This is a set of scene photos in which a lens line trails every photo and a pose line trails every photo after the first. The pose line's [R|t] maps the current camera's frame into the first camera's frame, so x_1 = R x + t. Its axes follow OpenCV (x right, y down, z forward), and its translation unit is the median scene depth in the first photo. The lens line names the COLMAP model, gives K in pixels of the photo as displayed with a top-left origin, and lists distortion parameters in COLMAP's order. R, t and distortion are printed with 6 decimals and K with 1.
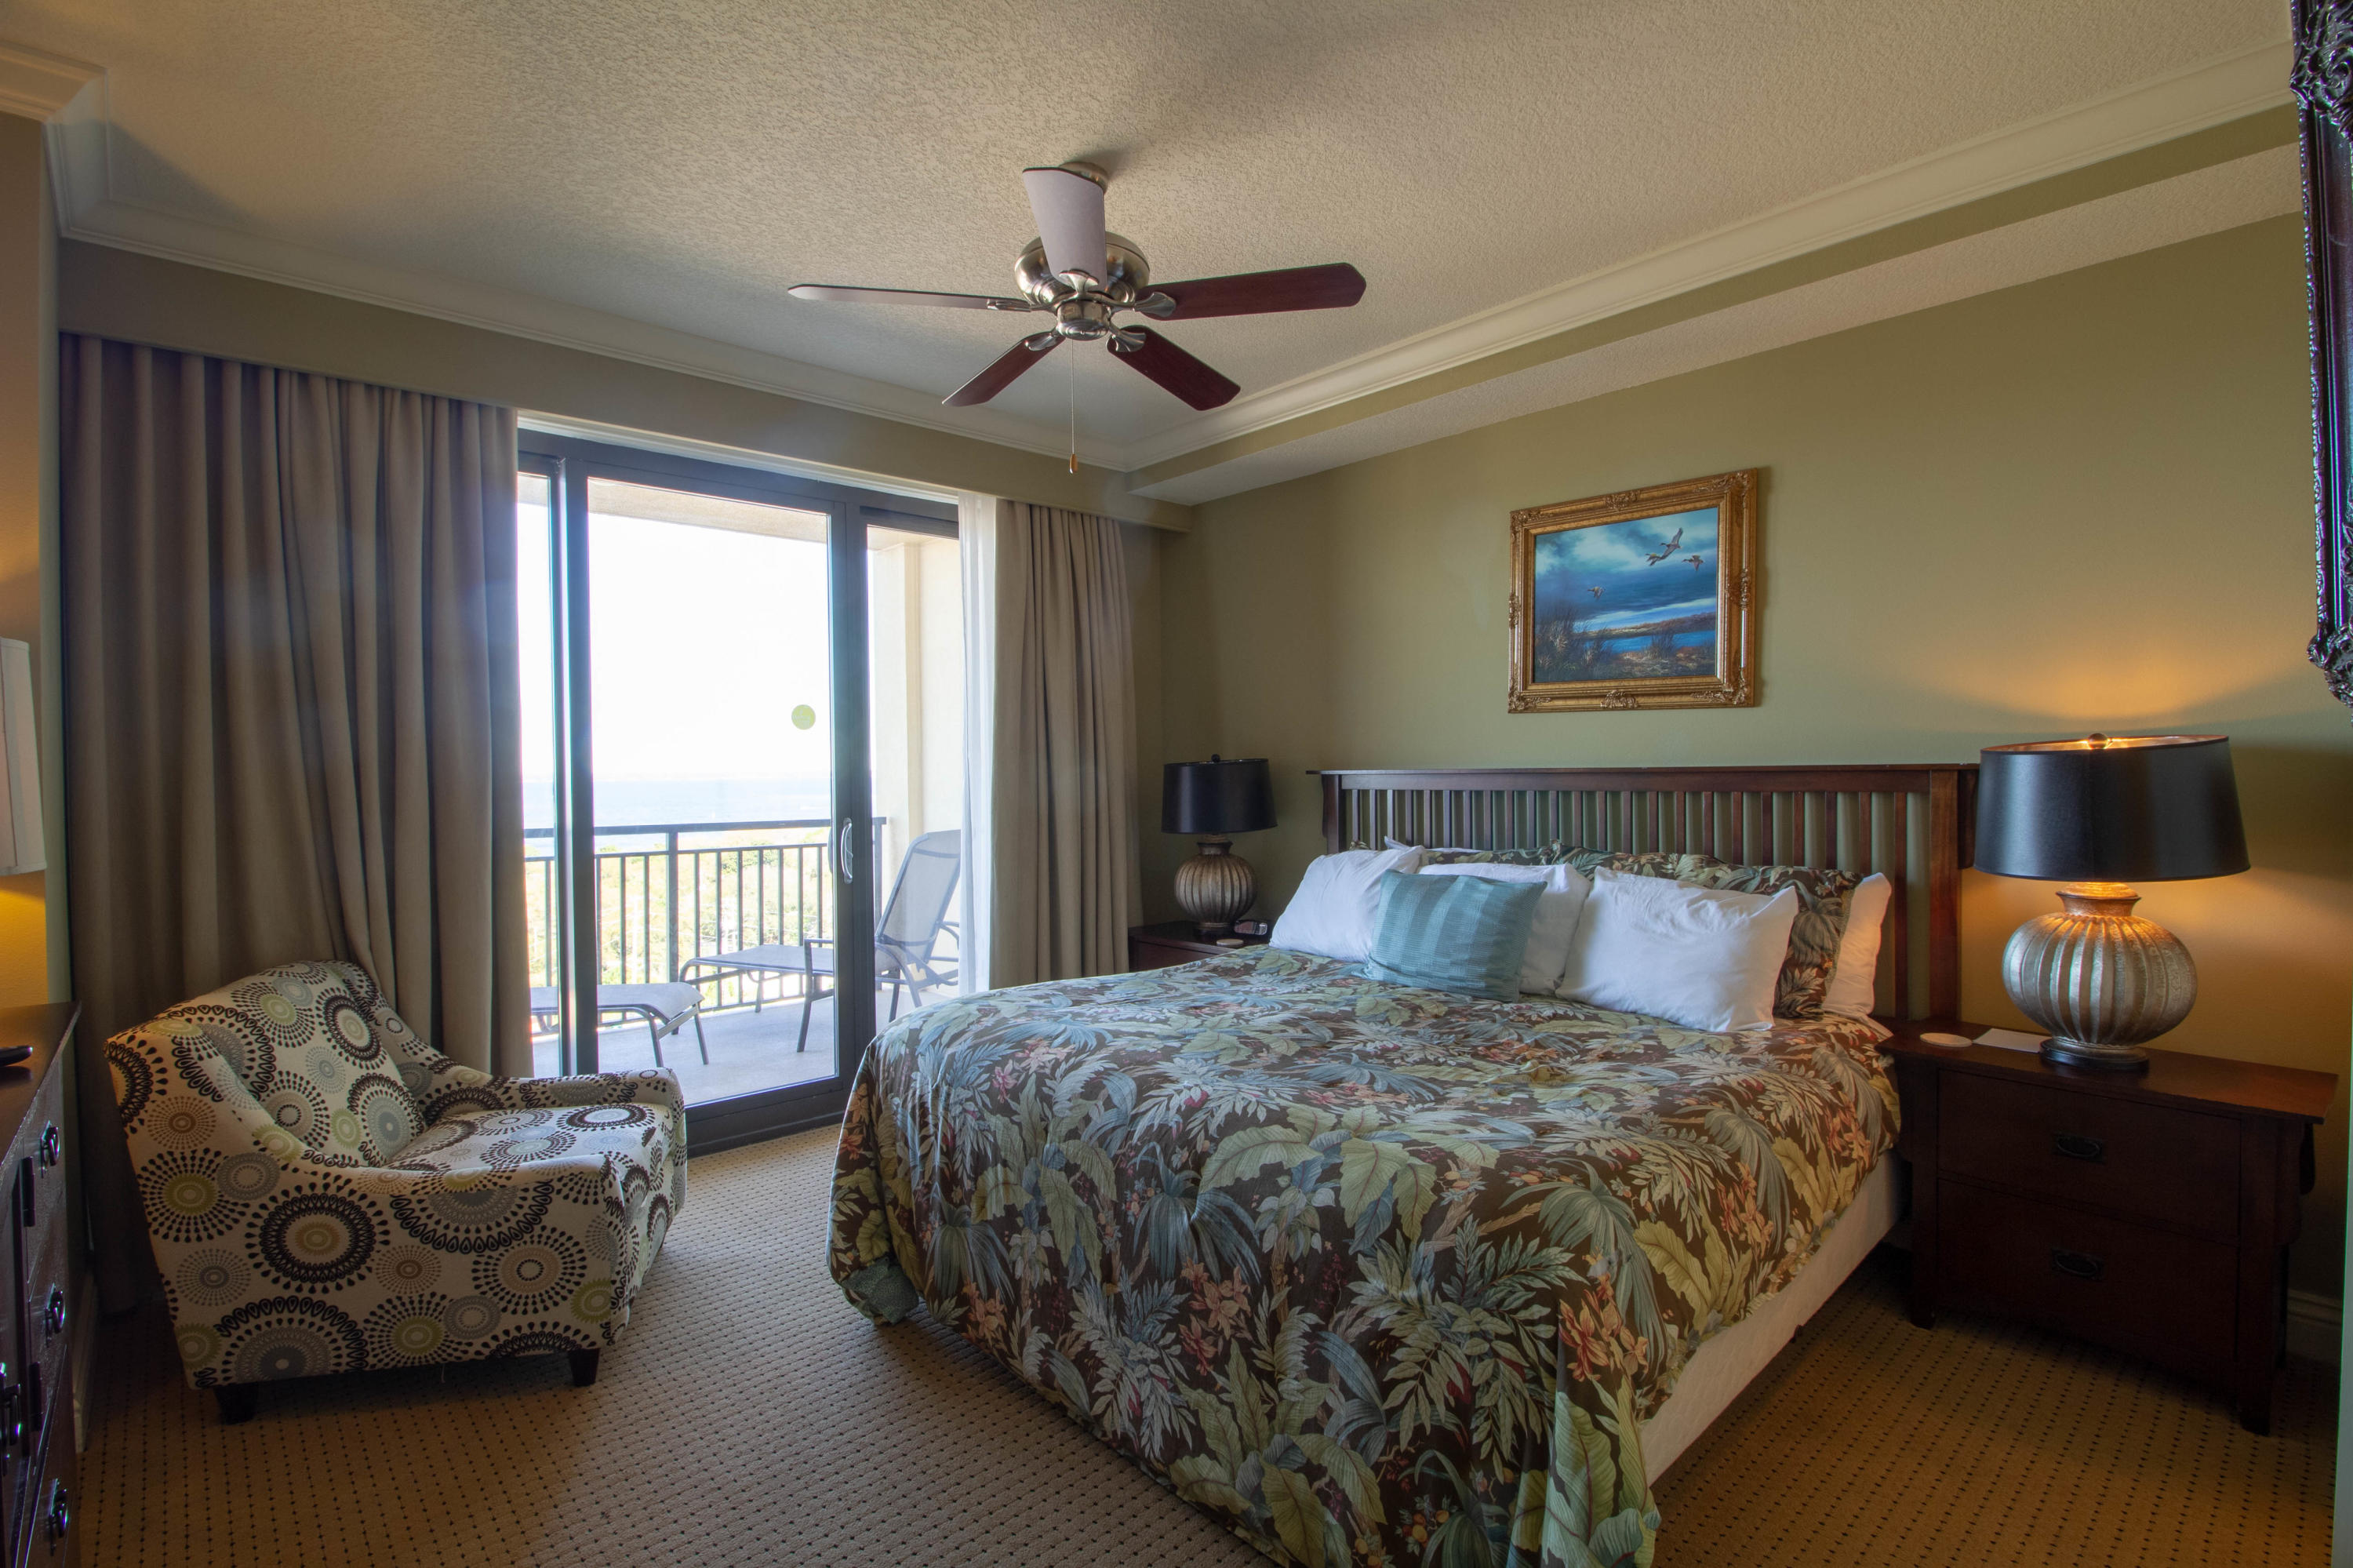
lens RADIAL K [[1095.7, 0, 1168.2], [0, 1095.7, 784.4], [0, 0, 1]] dist [0.002362, -0.013877]
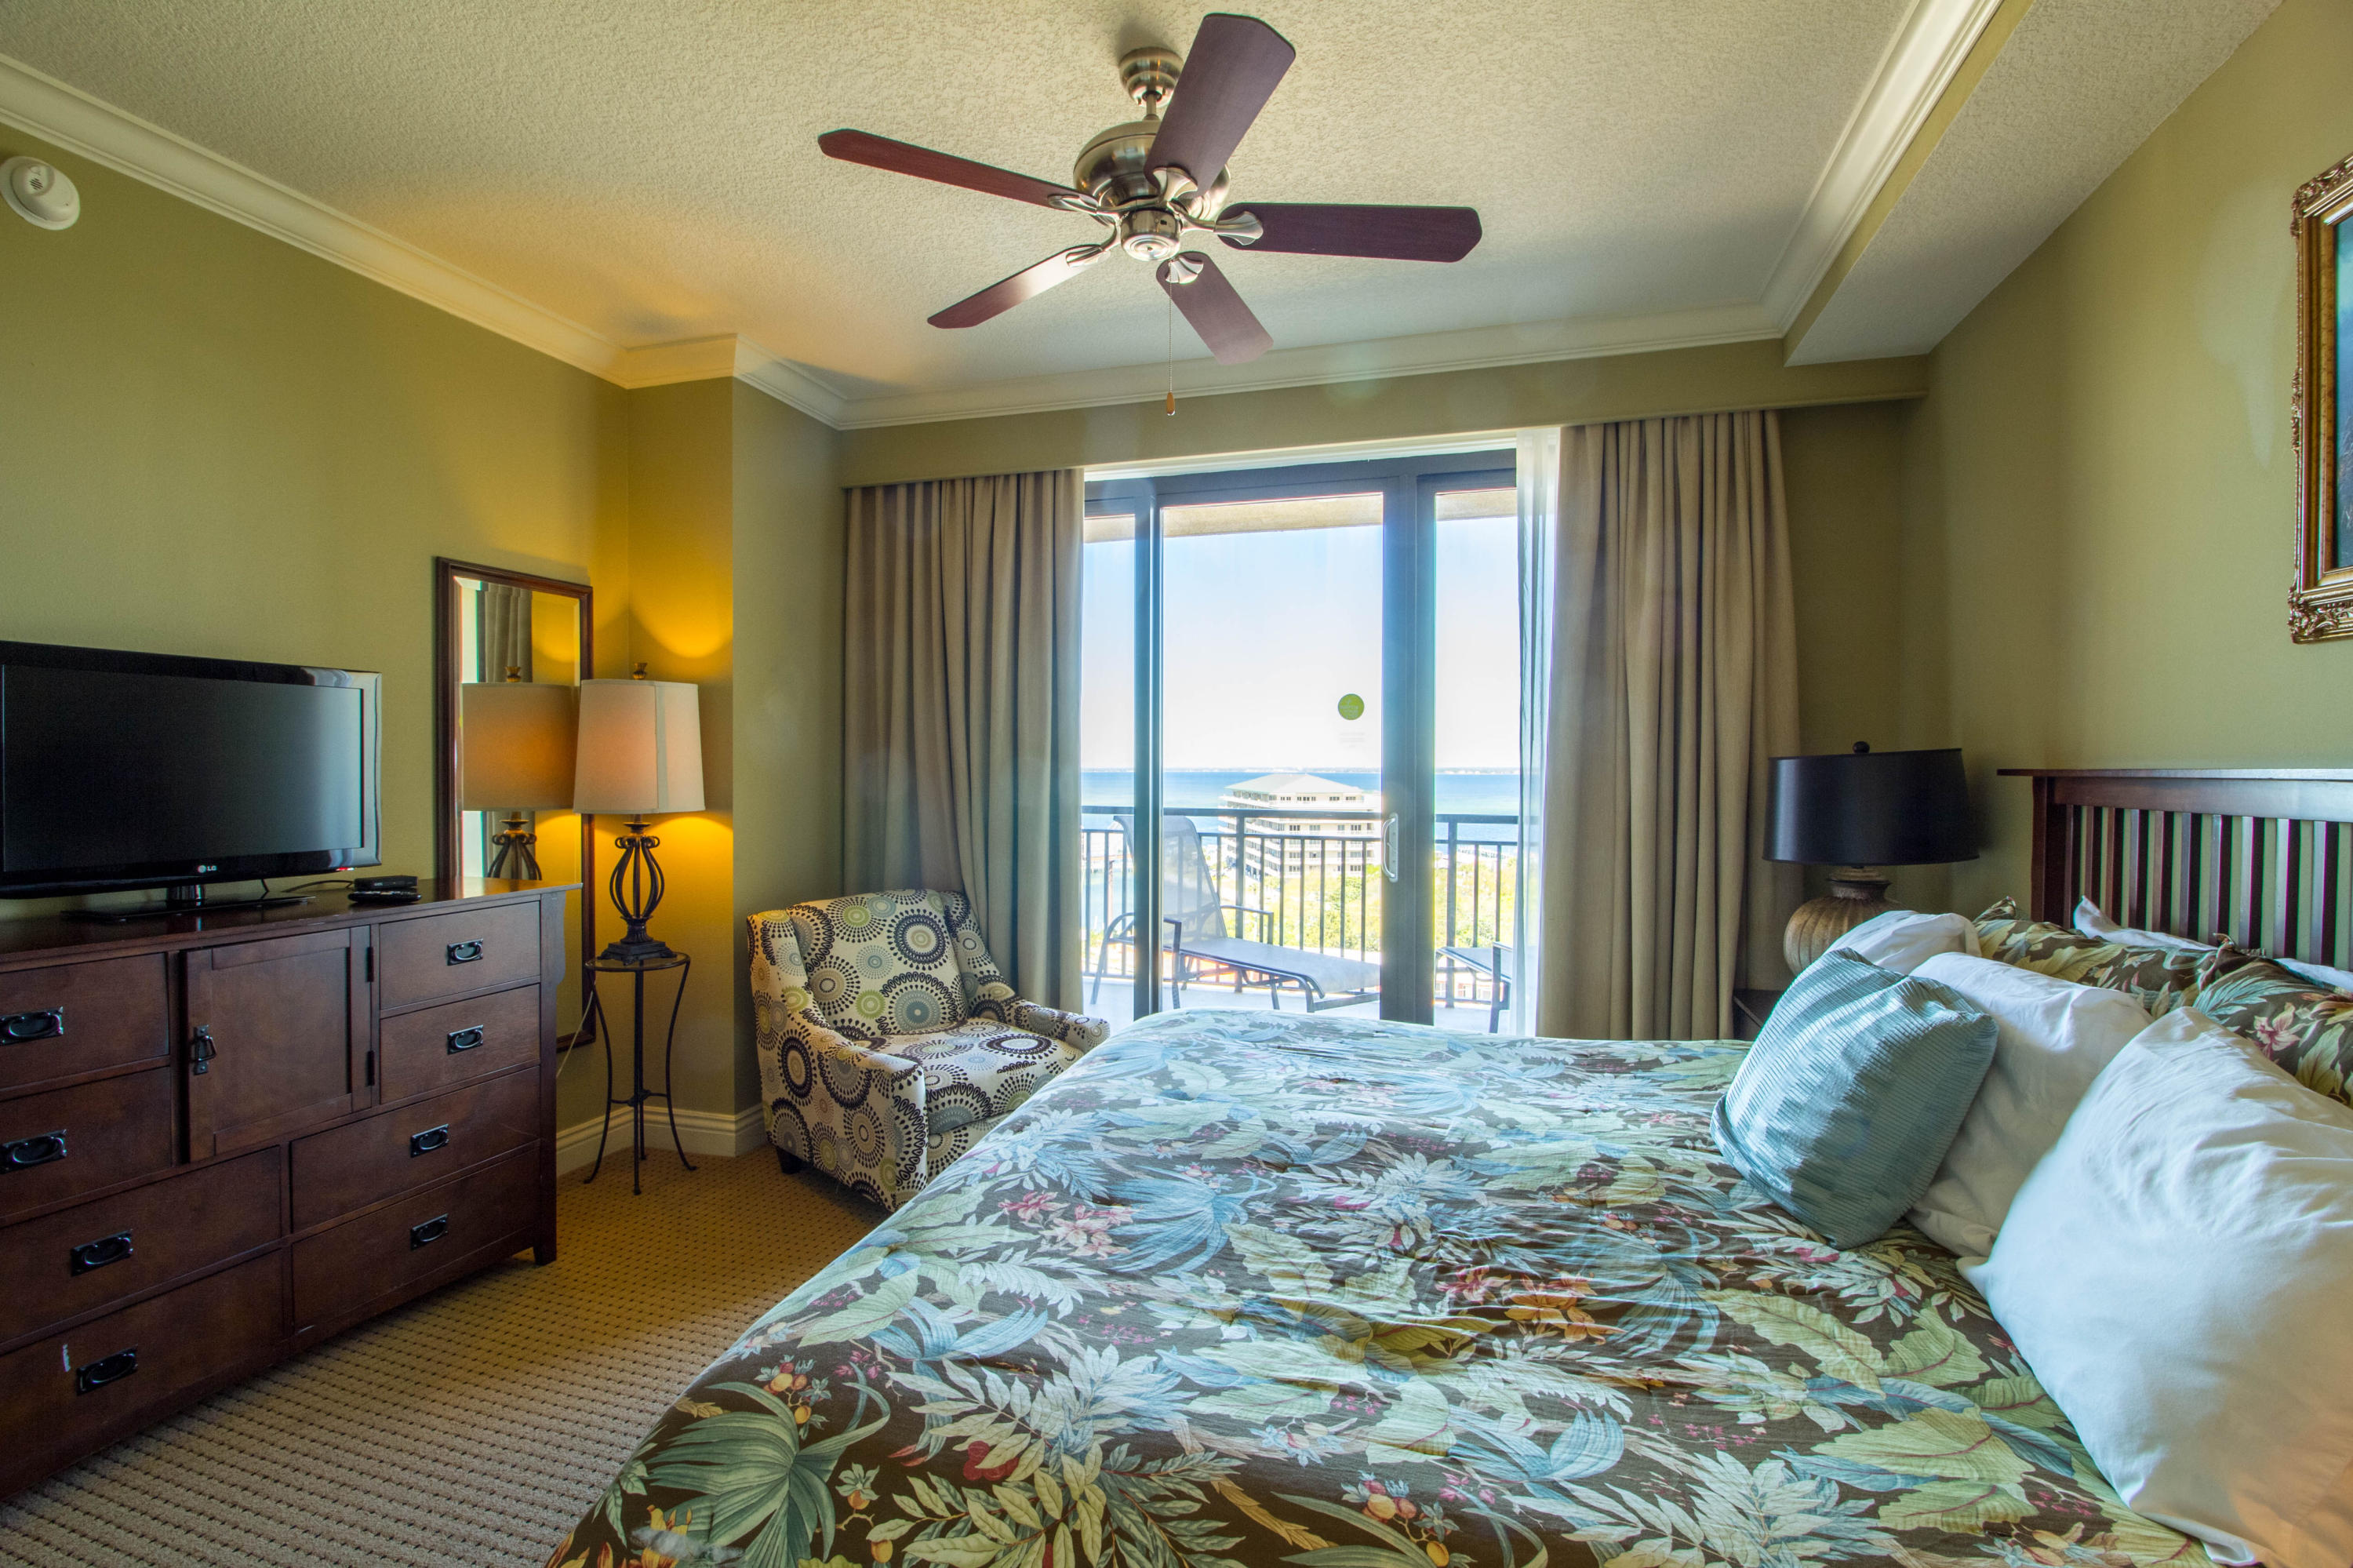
lens RADIAL K [[1095.7, 0, 1168.2], [0, 1095.7, 784.4], [0, 0, 1]] dist [0.002362, -0.013877]
pose [[0.511464, 0.025807, -0.858917, 0.722950], [-0.020651, 0.999629, 0.017738, -0.010523], [0.859056, 0.008665, 0.511807, 0.620270]]
